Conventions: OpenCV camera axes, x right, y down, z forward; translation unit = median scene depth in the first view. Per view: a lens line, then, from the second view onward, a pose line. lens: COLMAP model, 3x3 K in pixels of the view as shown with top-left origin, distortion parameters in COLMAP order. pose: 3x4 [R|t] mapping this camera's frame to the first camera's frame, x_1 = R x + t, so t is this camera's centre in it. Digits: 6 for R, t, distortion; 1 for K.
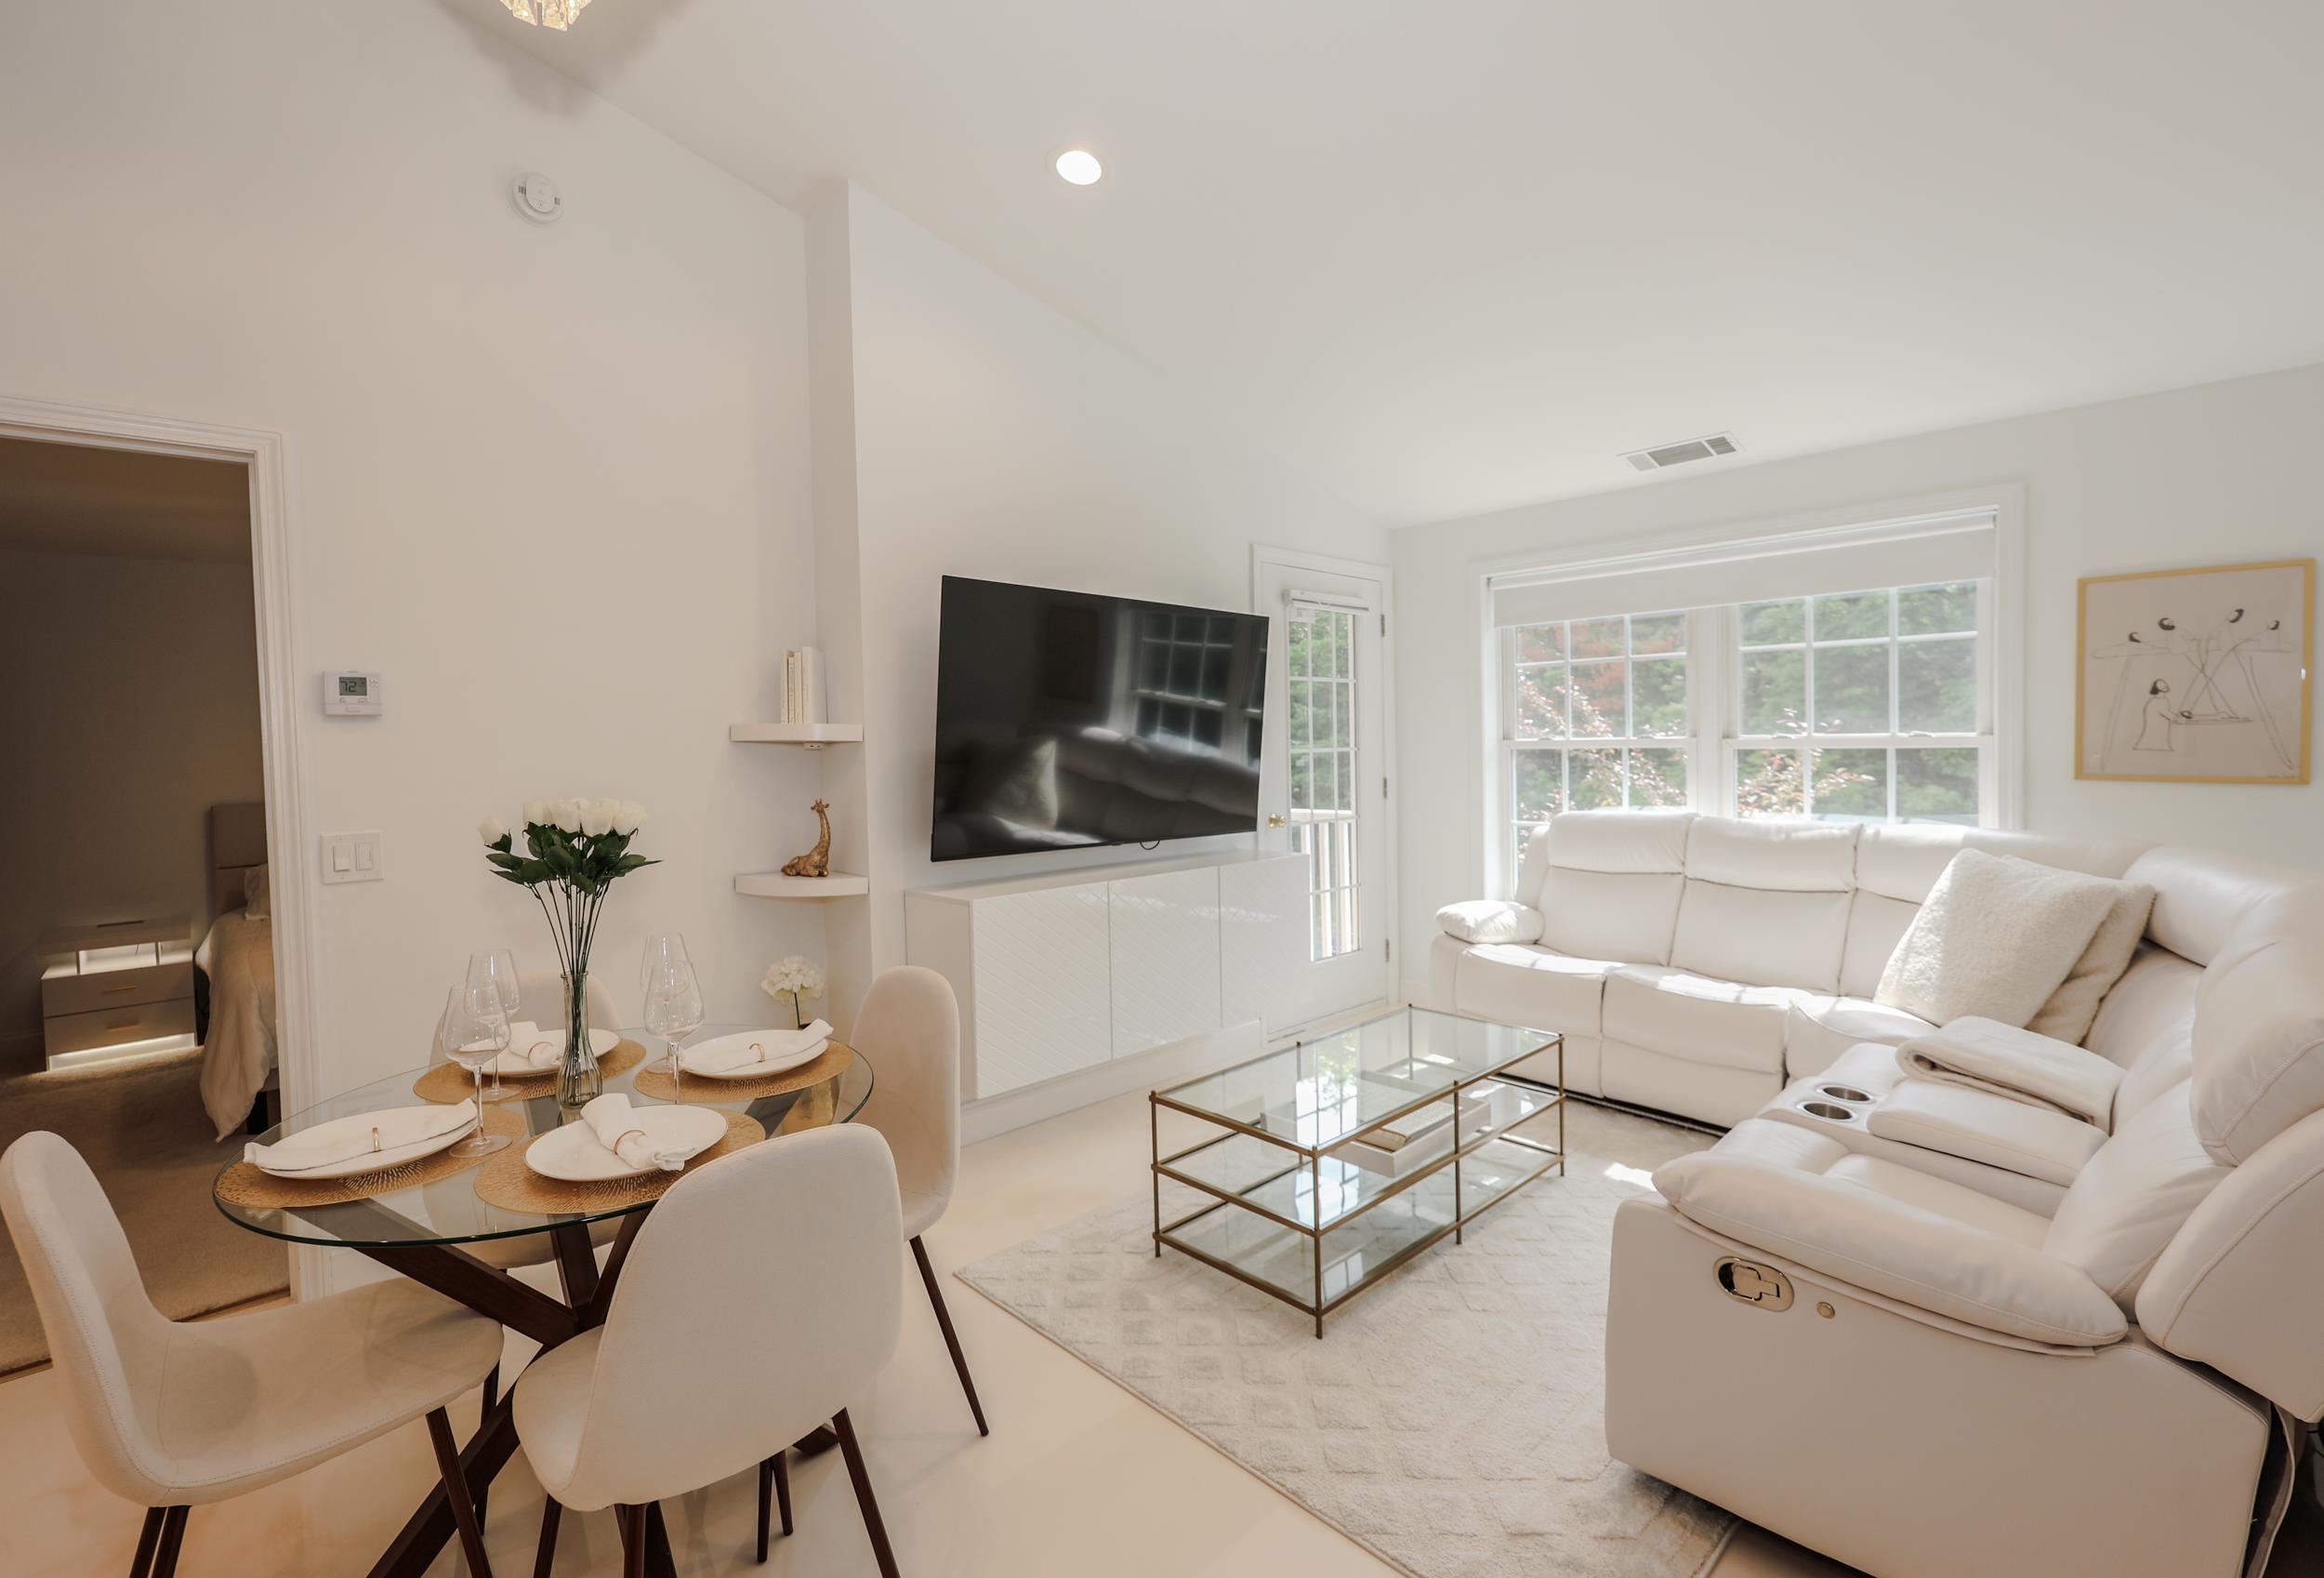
lens RADIAL K [[1037.6, 0, 1081.2], [0, 1037.6, 763.2], [0, 0, 1]] dist [-0.002435, 0.000670]
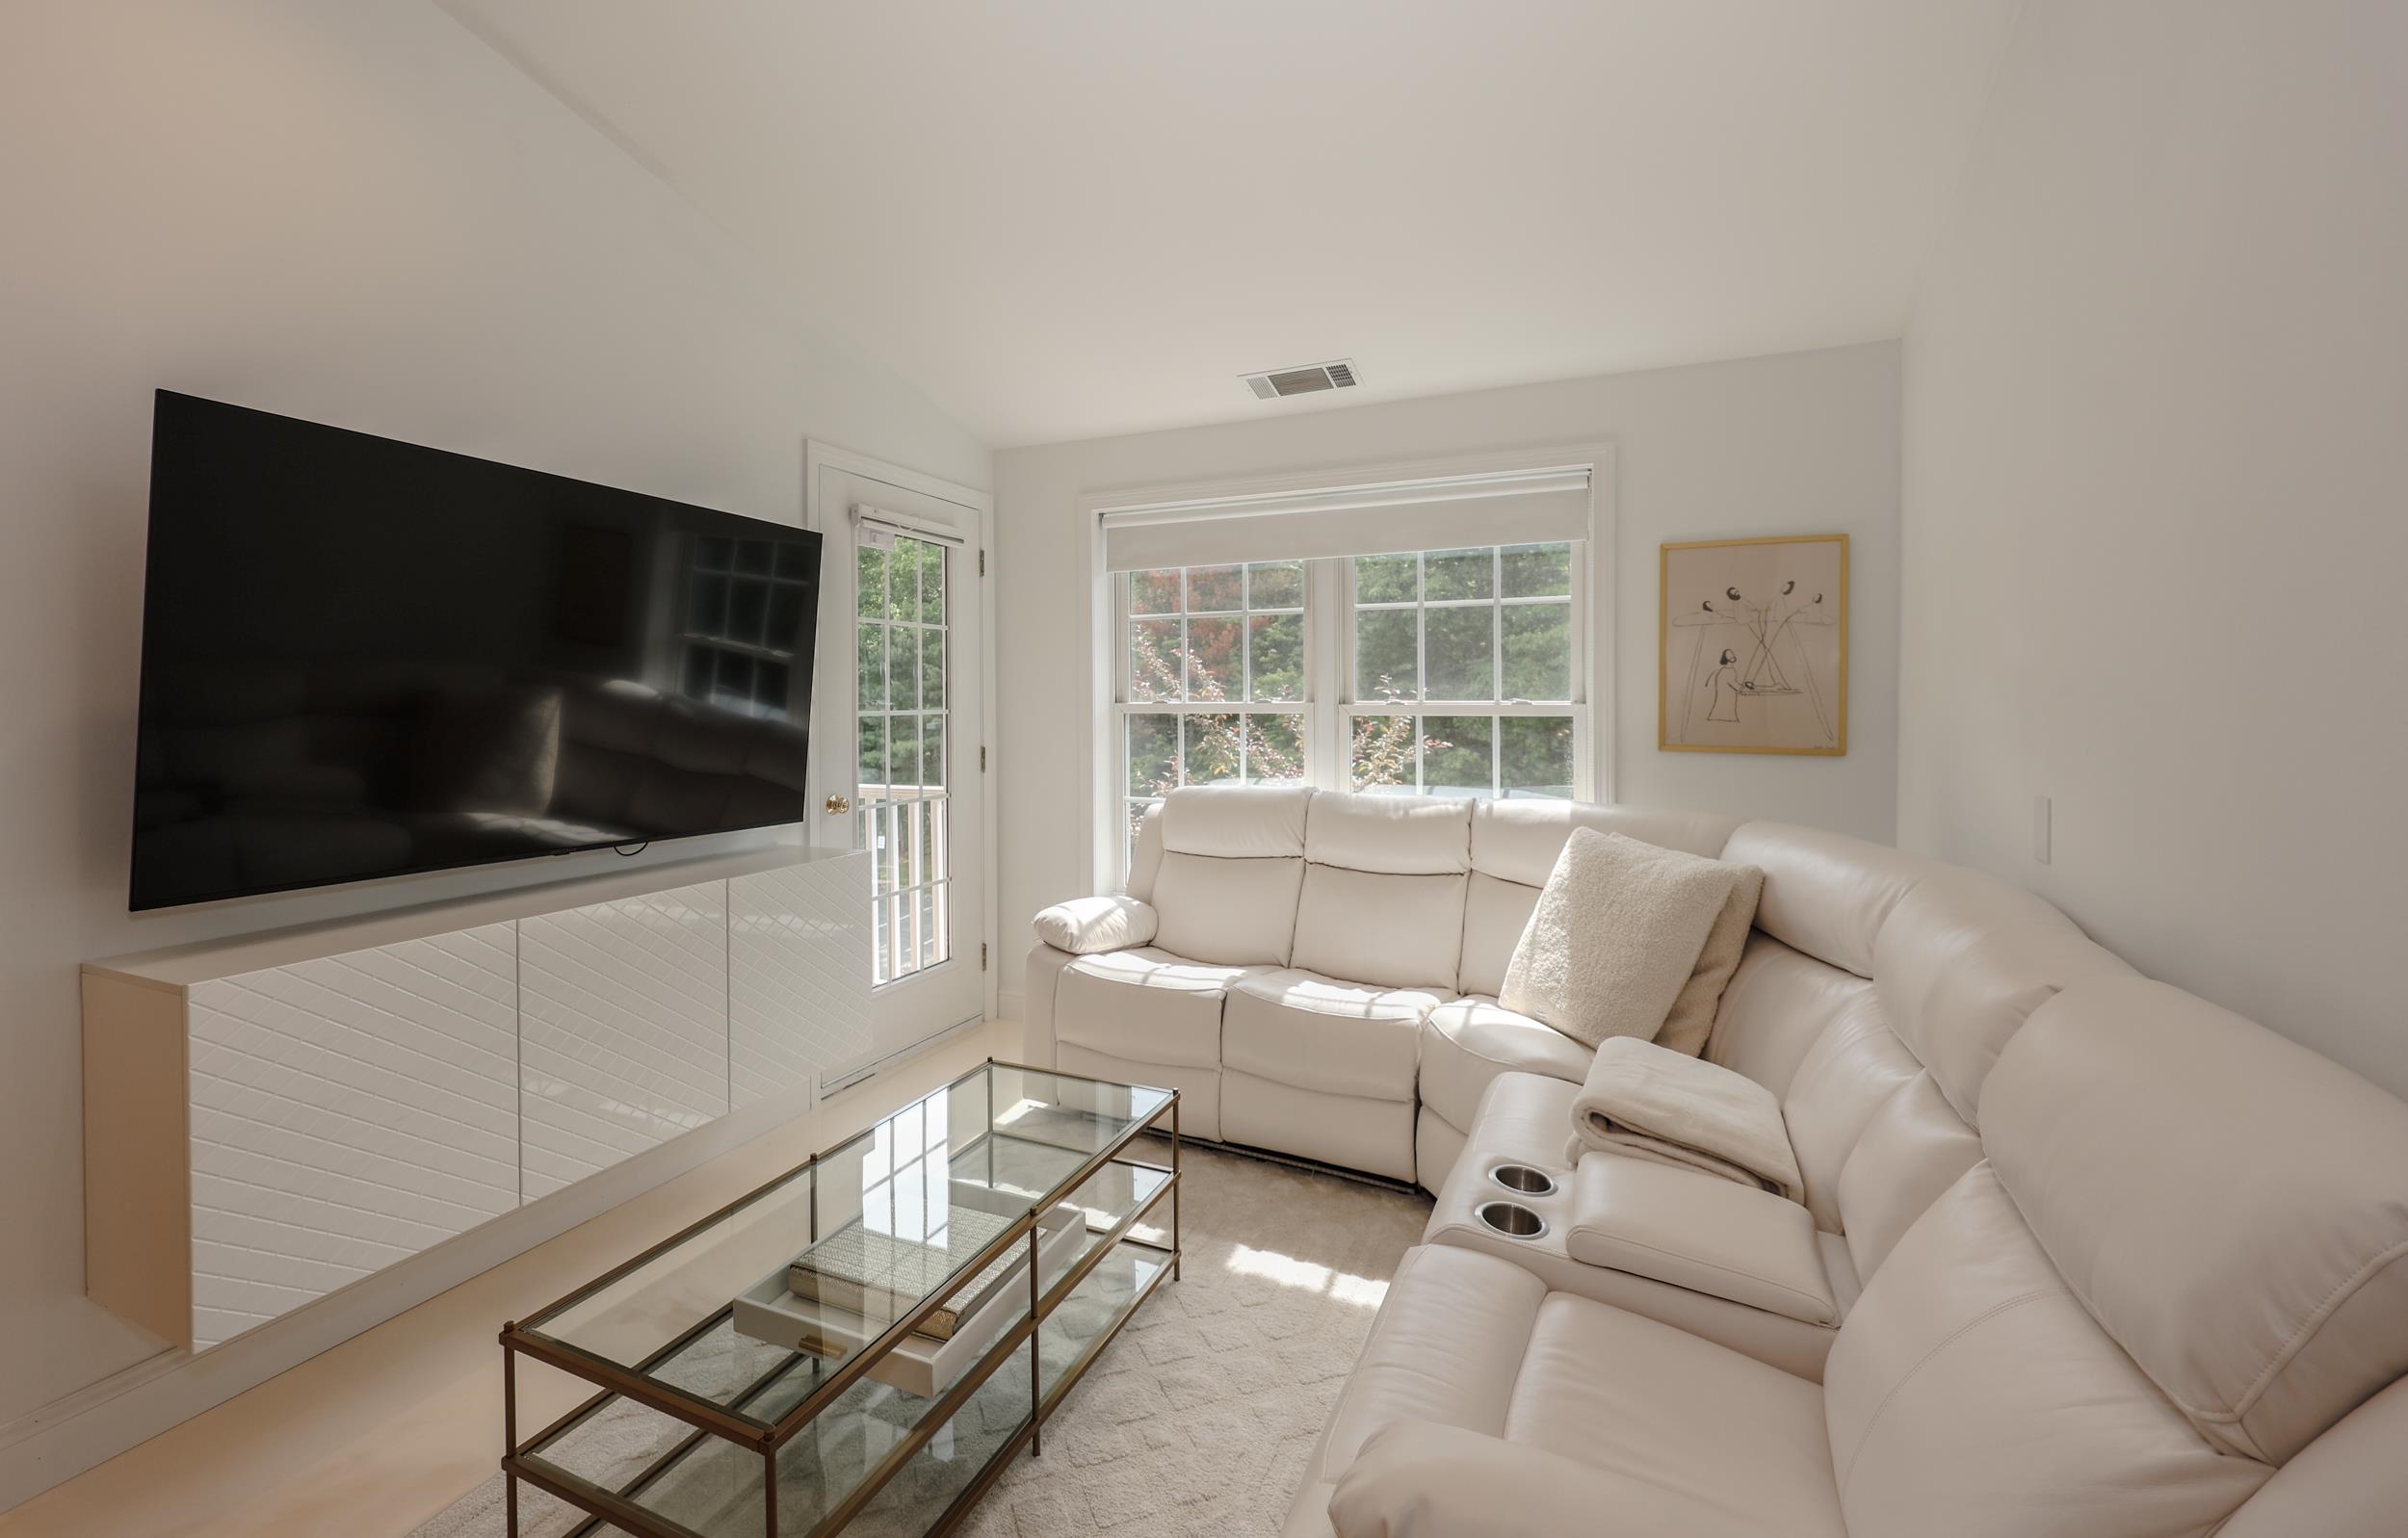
lens RADIAL K [[1049.5, 0, 1128.1], [0, 1049.5, 704.5], [0, 0, 1]] dist [0.000479, 0.000013]
pose [[0.925937, 0.012449, 0.377474, 0.105973], [-0.004886, 0.999768, -0.020987, -0.003472], [-0.377647, 0.017588, 0.925782, 0.229979]]
